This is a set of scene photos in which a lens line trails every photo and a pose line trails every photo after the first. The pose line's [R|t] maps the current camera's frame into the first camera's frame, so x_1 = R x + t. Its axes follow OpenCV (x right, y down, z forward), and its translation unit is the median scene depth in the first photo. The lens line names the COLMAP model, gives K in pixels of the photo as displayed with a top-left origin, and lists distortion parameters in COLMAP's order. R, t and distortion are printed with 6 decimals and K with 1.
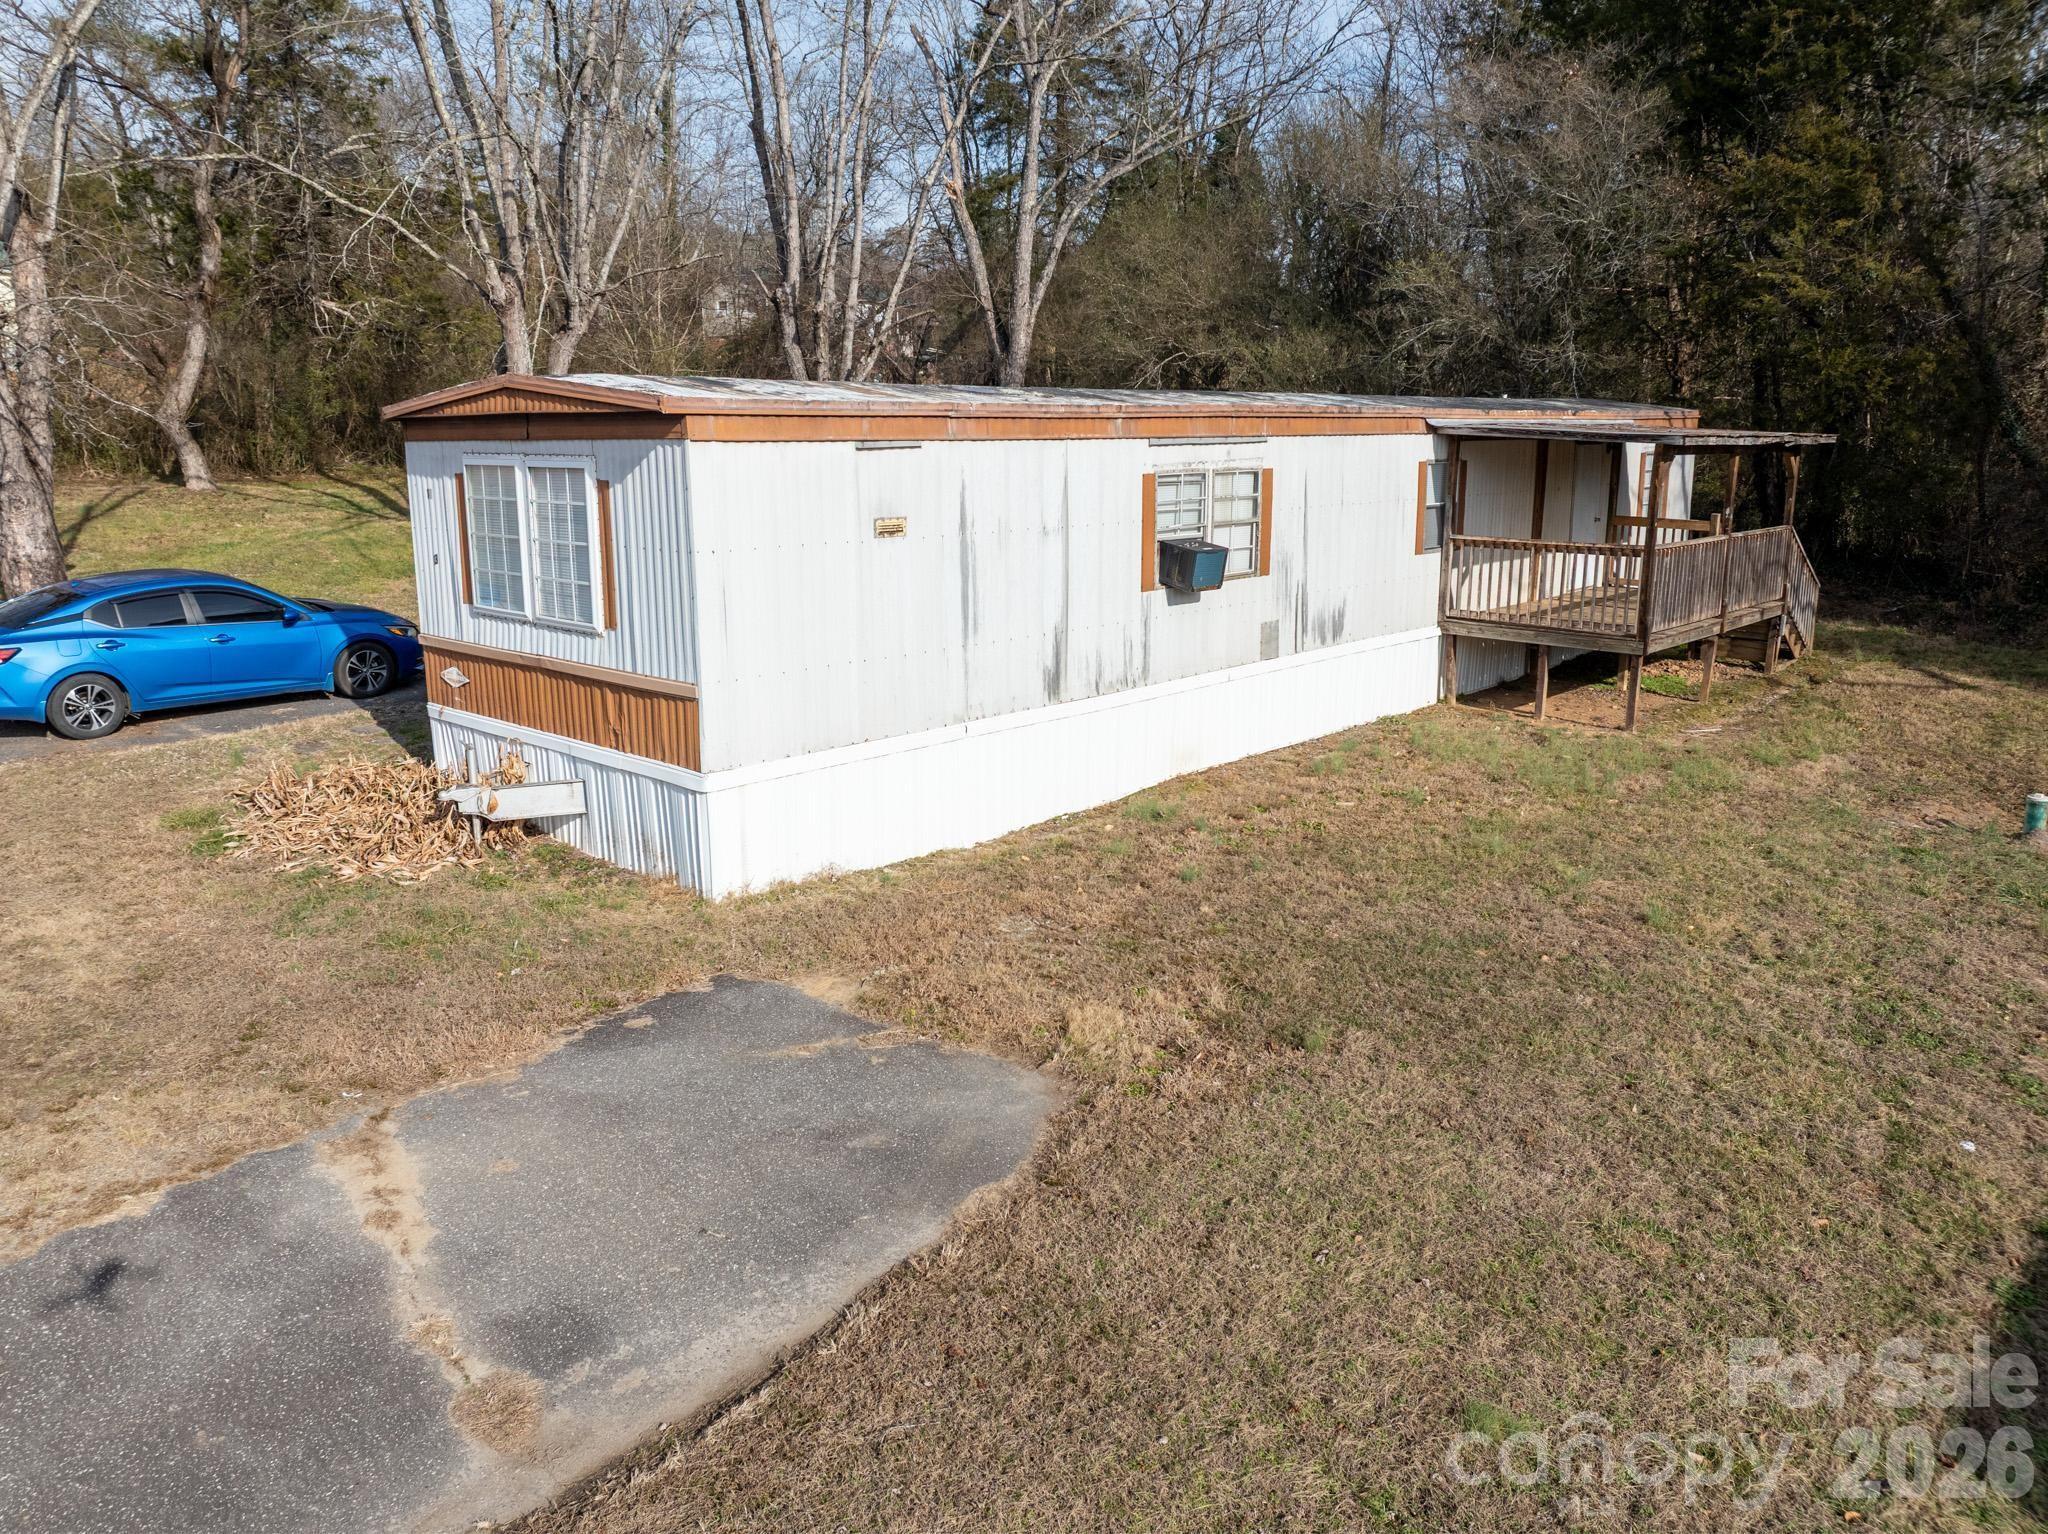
lens RADIAL K [[1459.2, 0, 1026.0], [0, 1459.2, 762.6], [0, 0, 1]] dist [-0.040394, 0.013122]
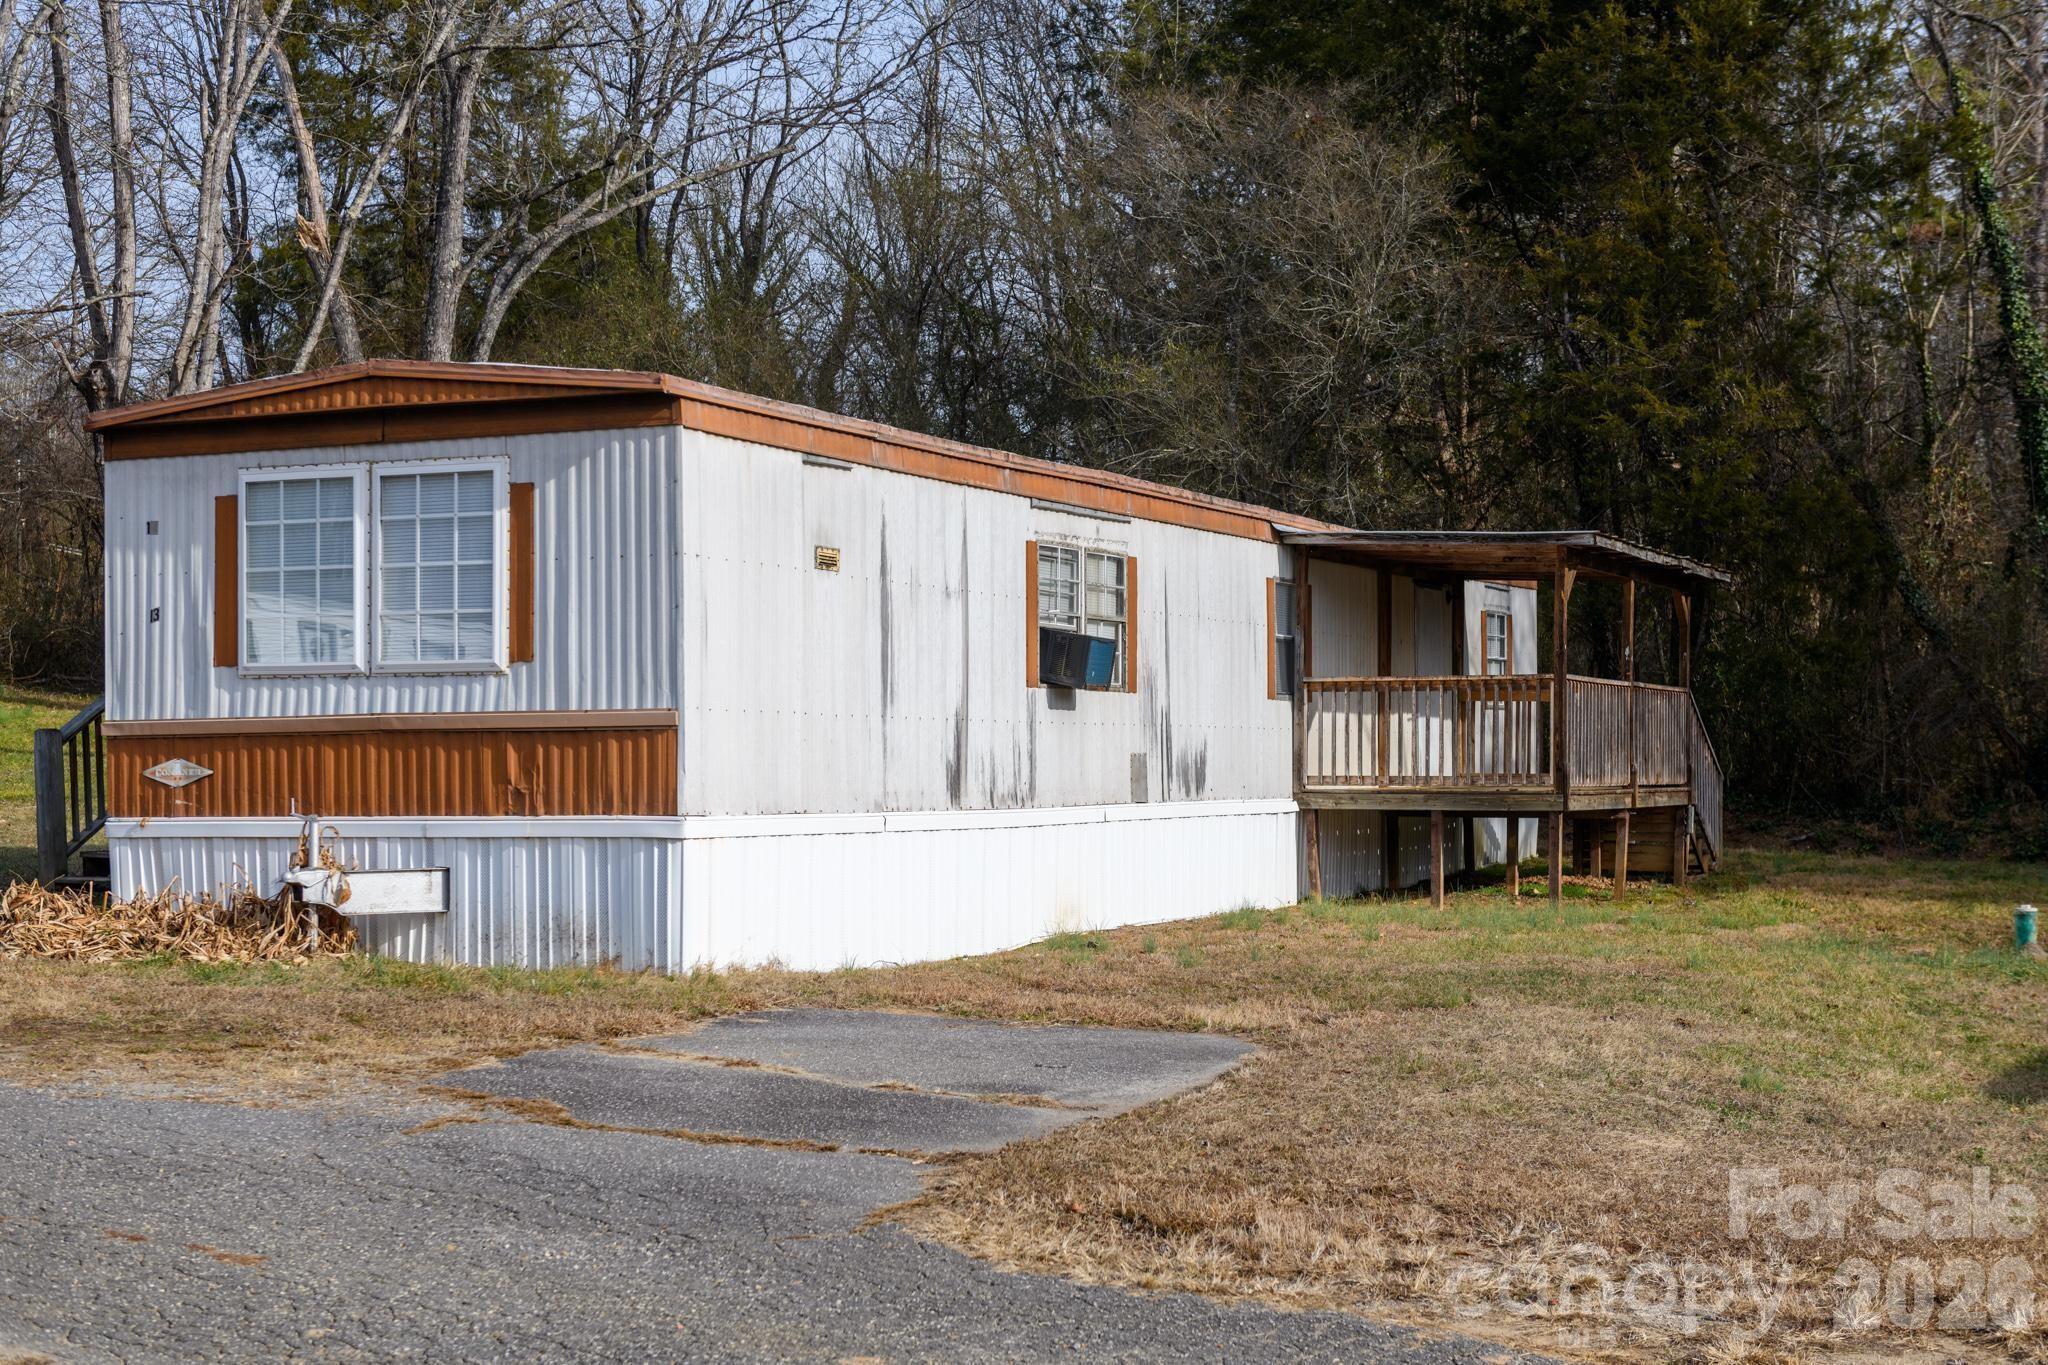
lens RADIAL K [[3013.7, 0, 1038.7], [0, 3013.7, 835.4], [0, 0, 1]] dist [-0.022998, 0.000000]
pose [[0.946979, -0.006196, 0.321234, -0.425068], [0.071270, 0.978957, -0.191216, 0.265653], [-0.313290, 0.203972, 0.927494, -0.488285]]
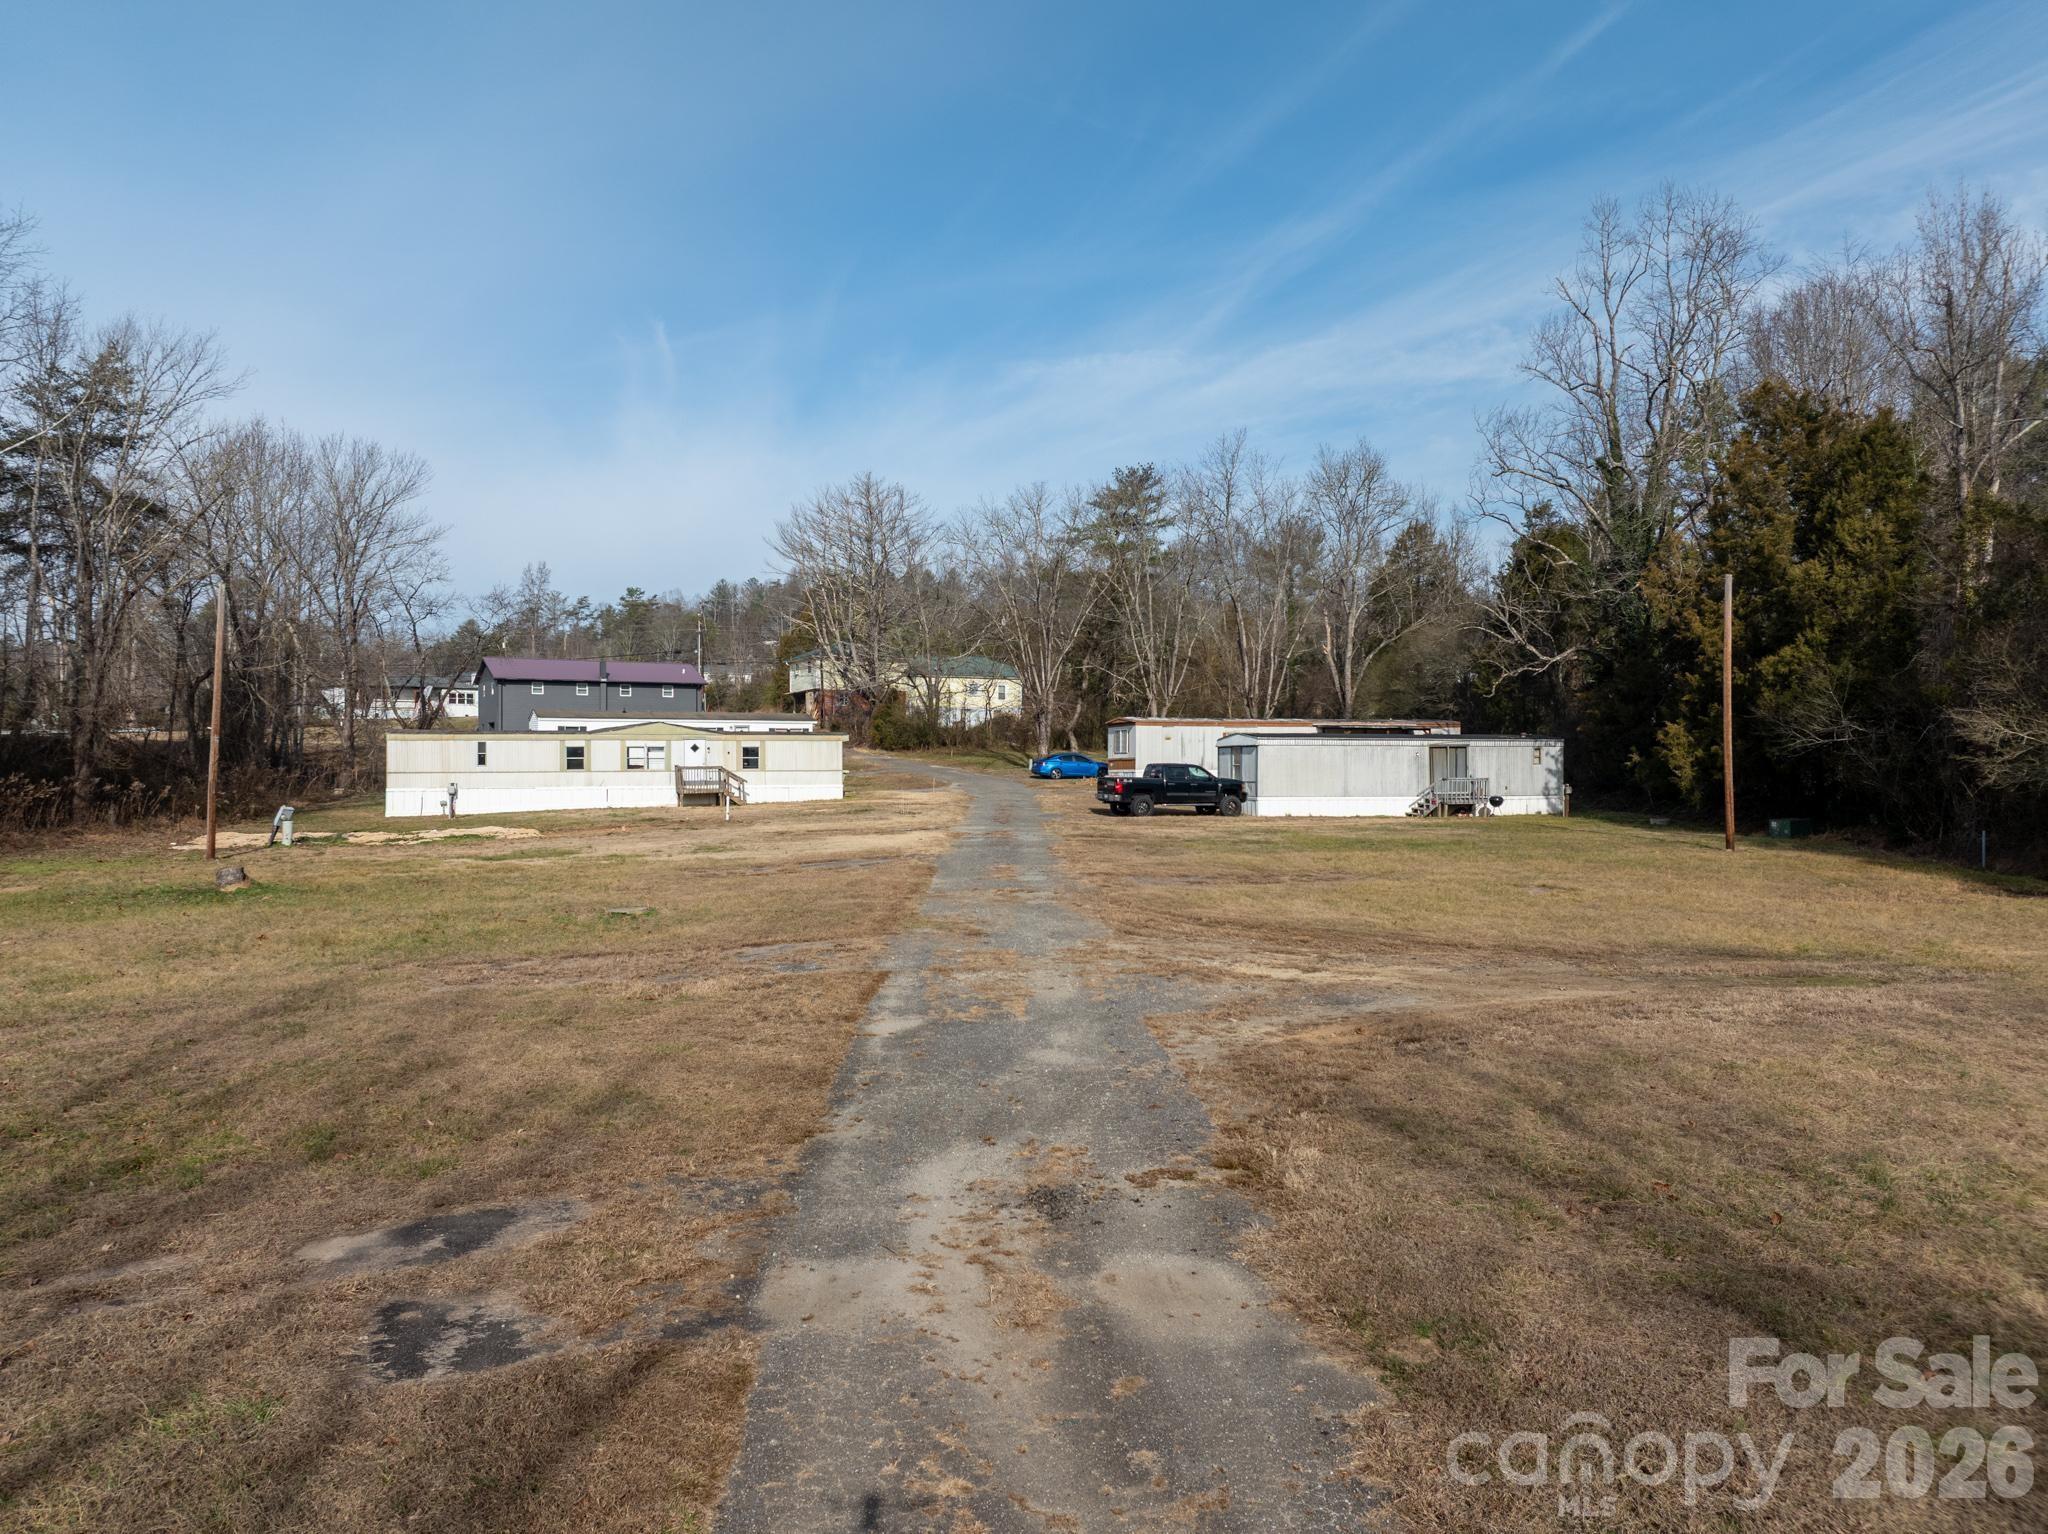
lens RADIAL K [[1459.2, 0, 1025.7], [0, 1459.2, 758.5], [0, 0, 1]] dist [-0.040394, 0.013122]
pose [[0.857687, -0.001546, -0.514170, 2.241716], [-0.117060, 0.973148, -0.198193, 1.071376], [0.500670, 0.230176, 0.834475, -3.939945]]
